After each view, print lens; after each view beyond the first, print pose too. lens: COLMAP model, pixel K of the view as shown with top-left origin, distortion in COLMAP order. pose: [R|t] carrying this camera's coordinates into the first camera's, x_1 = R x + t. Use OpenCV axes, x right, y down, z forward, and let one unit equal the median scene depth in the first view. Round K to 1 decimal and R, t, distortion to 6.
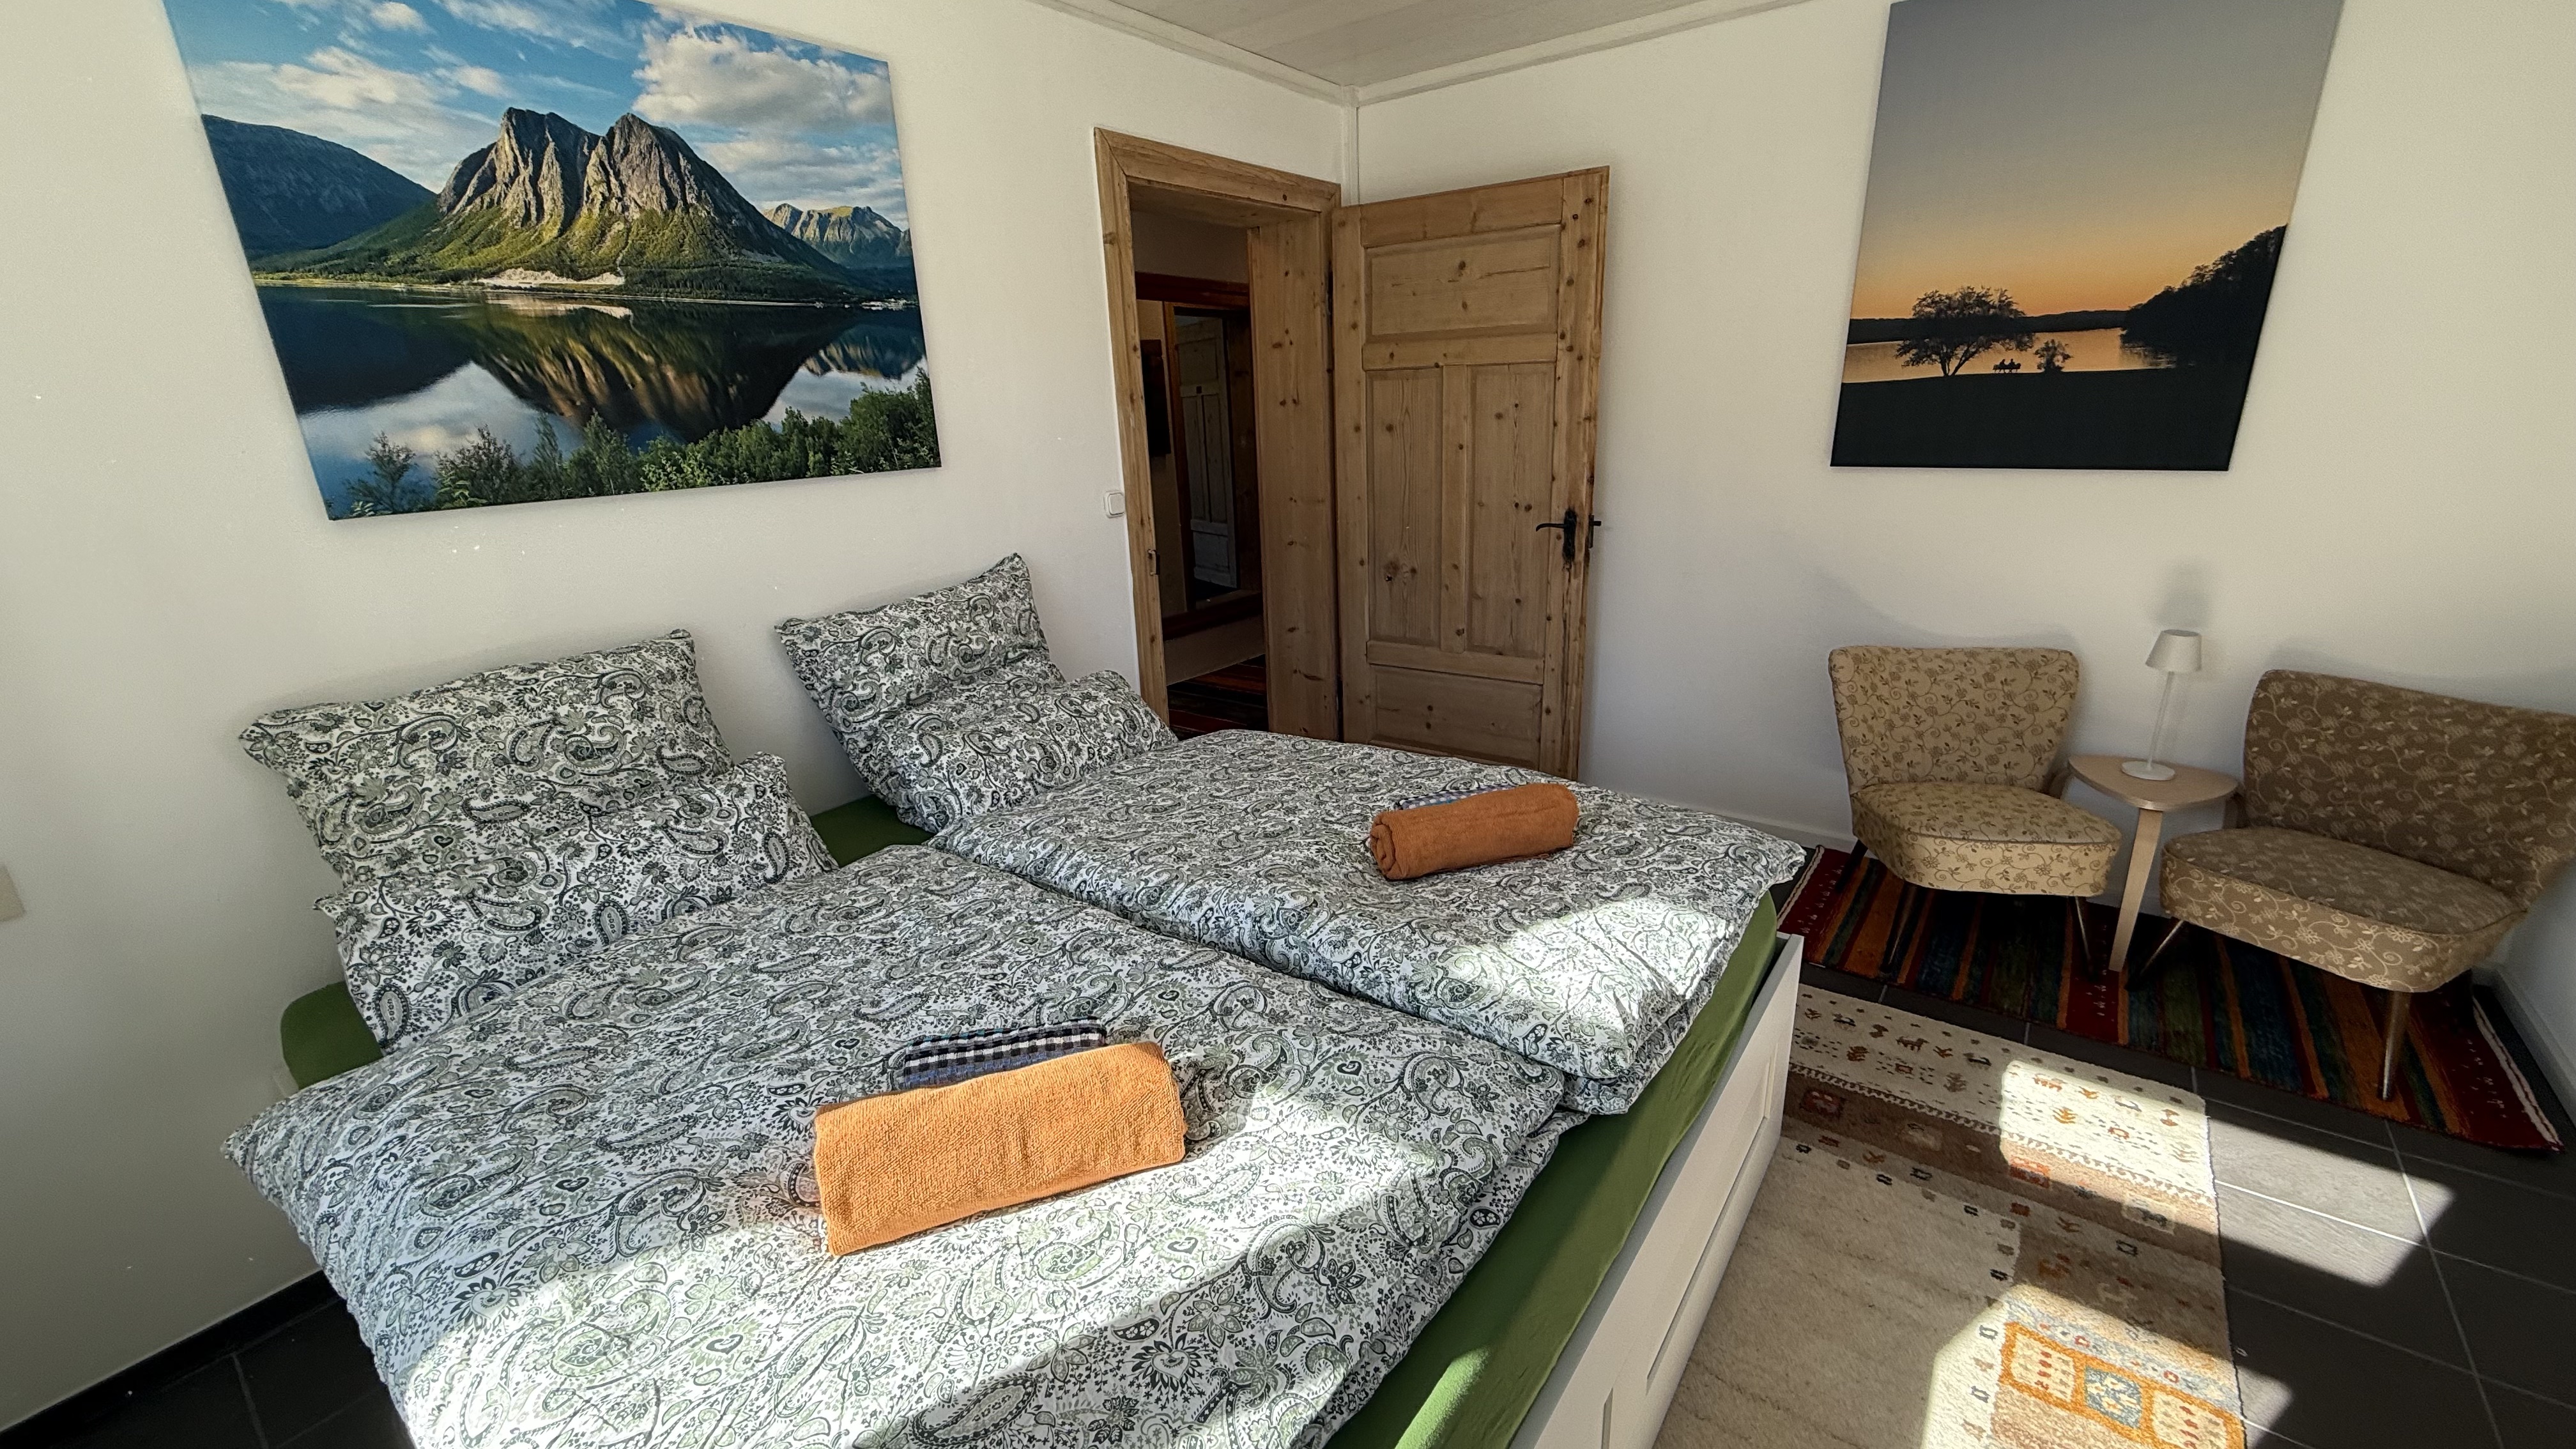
lens RADIAL K [[1023.7, 0, 1282.2], [0, 1023.7, 716.7], [0, 0, 1]] dist [0.000659, 0.000216]
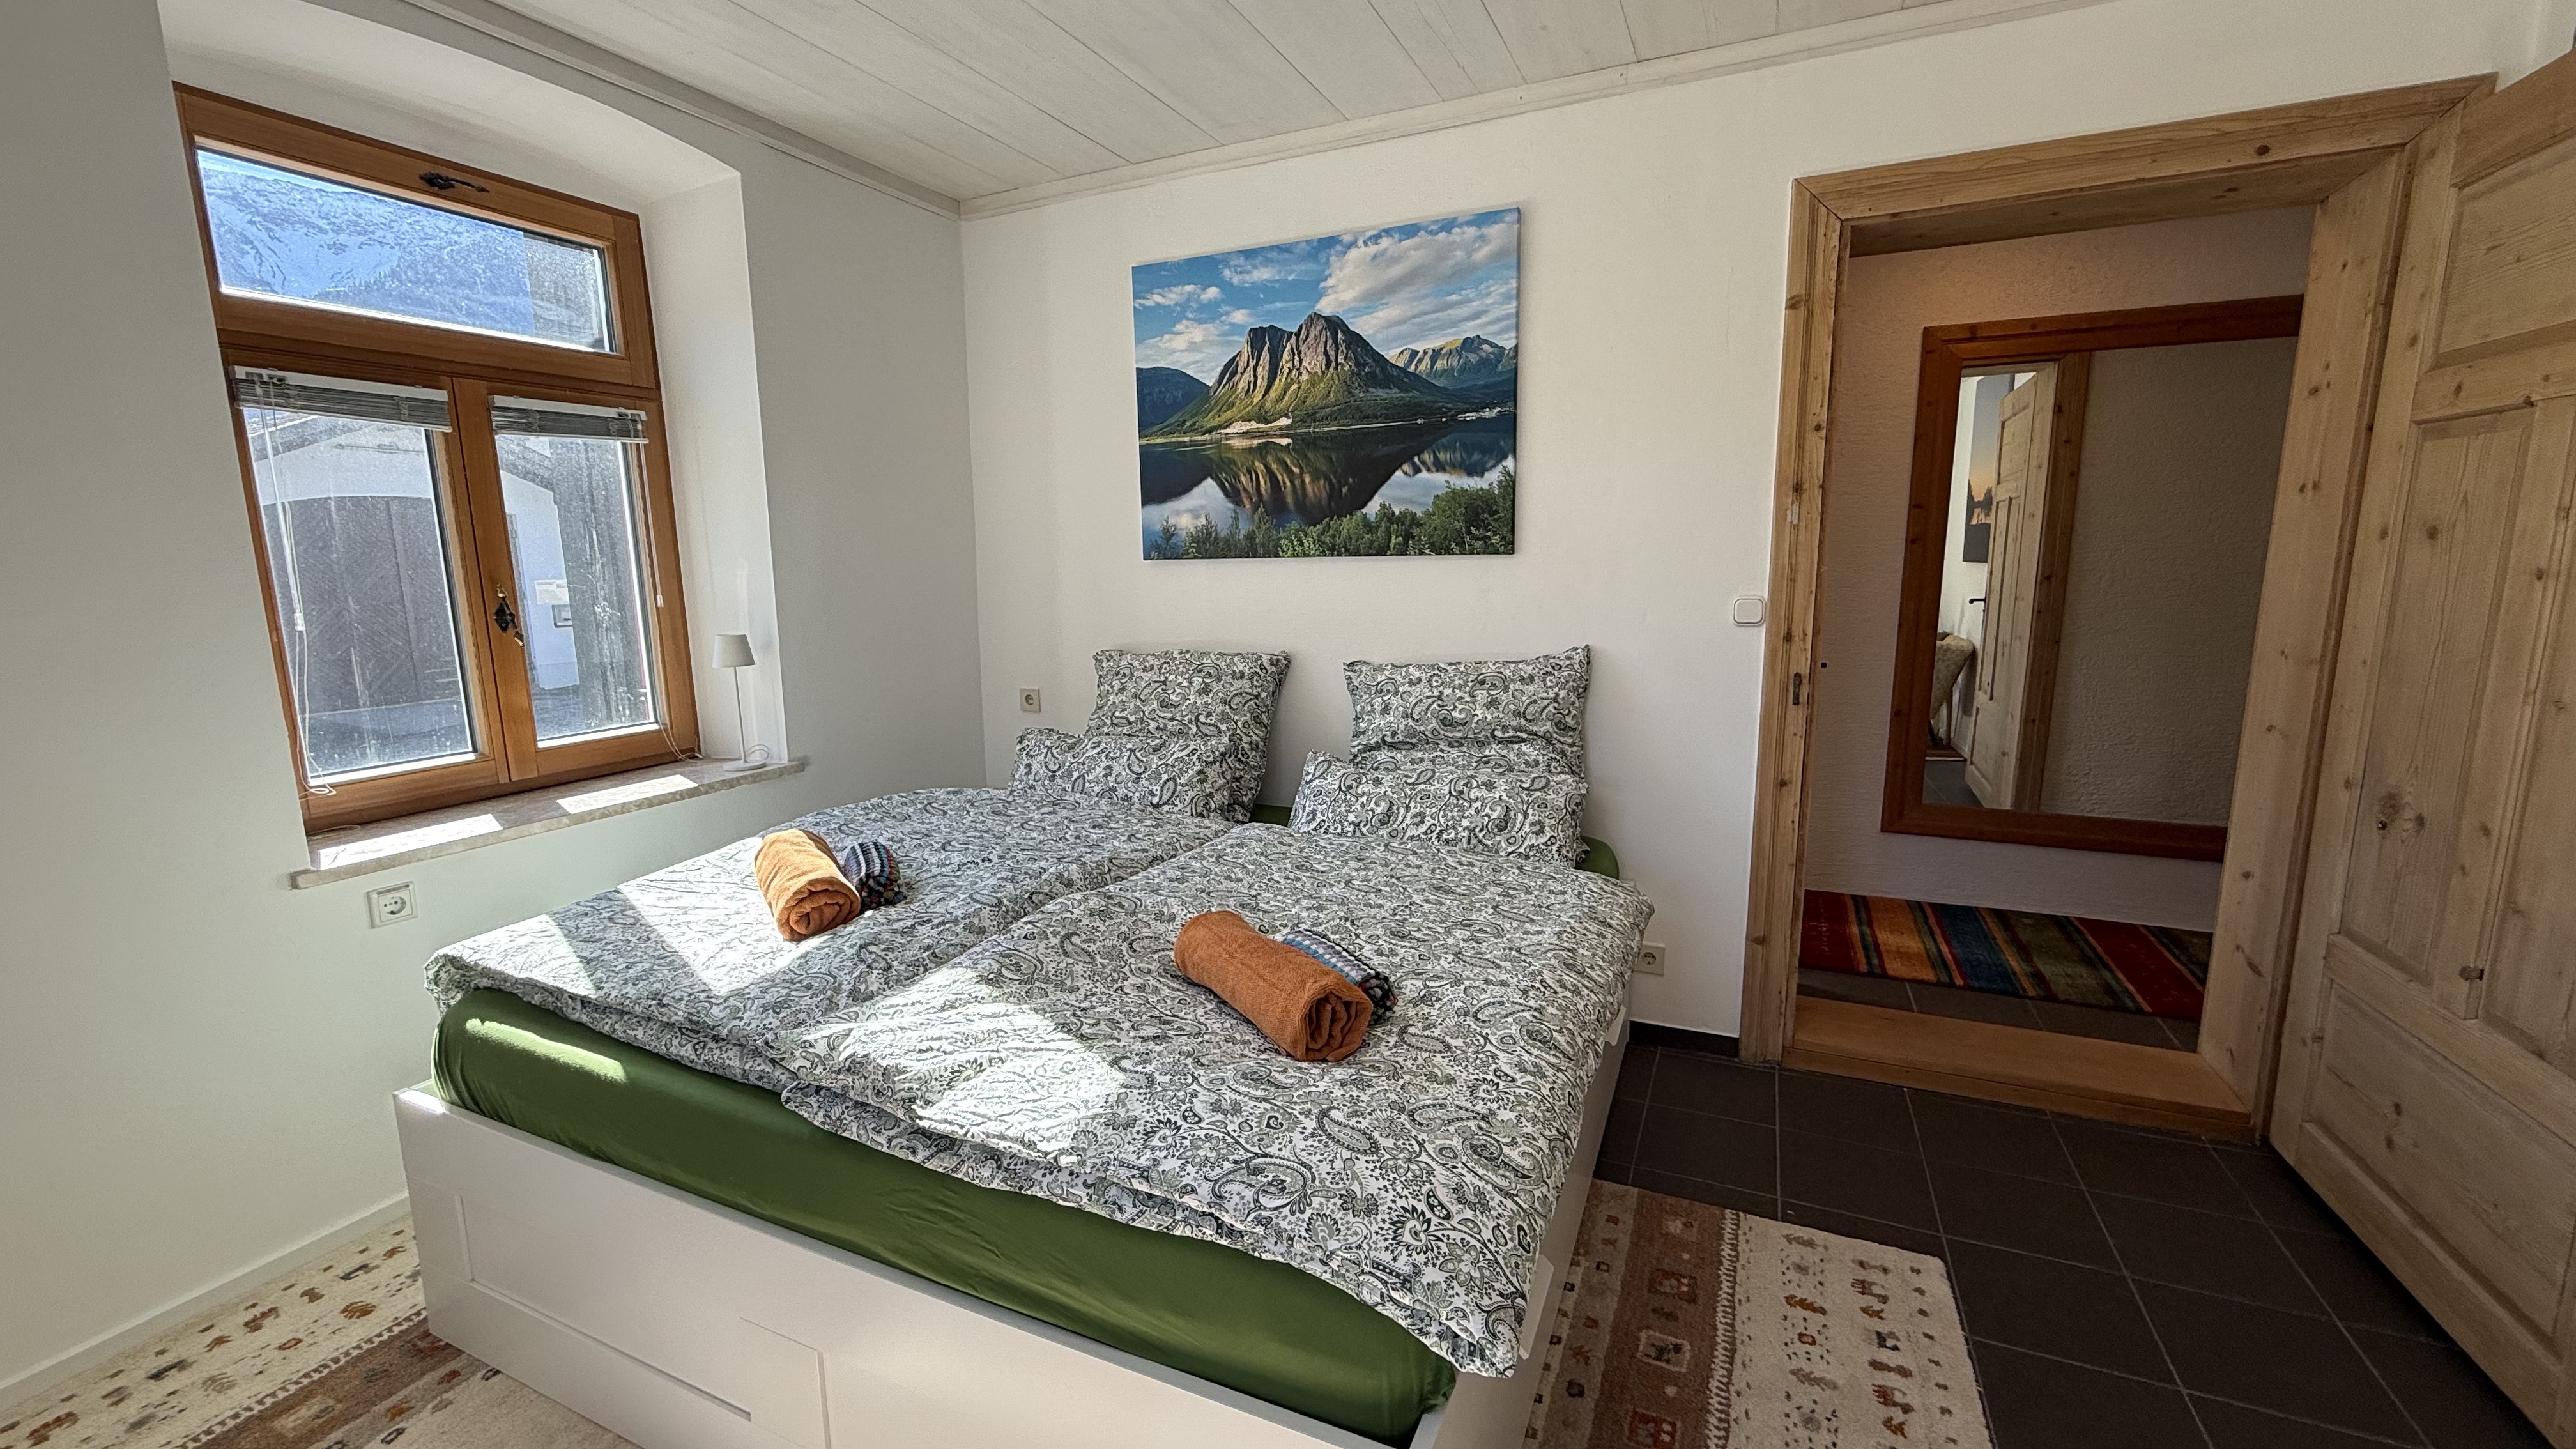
lens RADIAL K [[1023.7, 0, 1282.1], [0, 1023.7, 718.1], [0, 0, 1]] dist [0.000659, 0.000216]
pose [[0.222013, 0.190378, -0.956277, 0.818170], [-0.279886, 0.951922, 0.124532, -0.173188], [0.934010, 0.240001, 0.264623, 0.627312]]
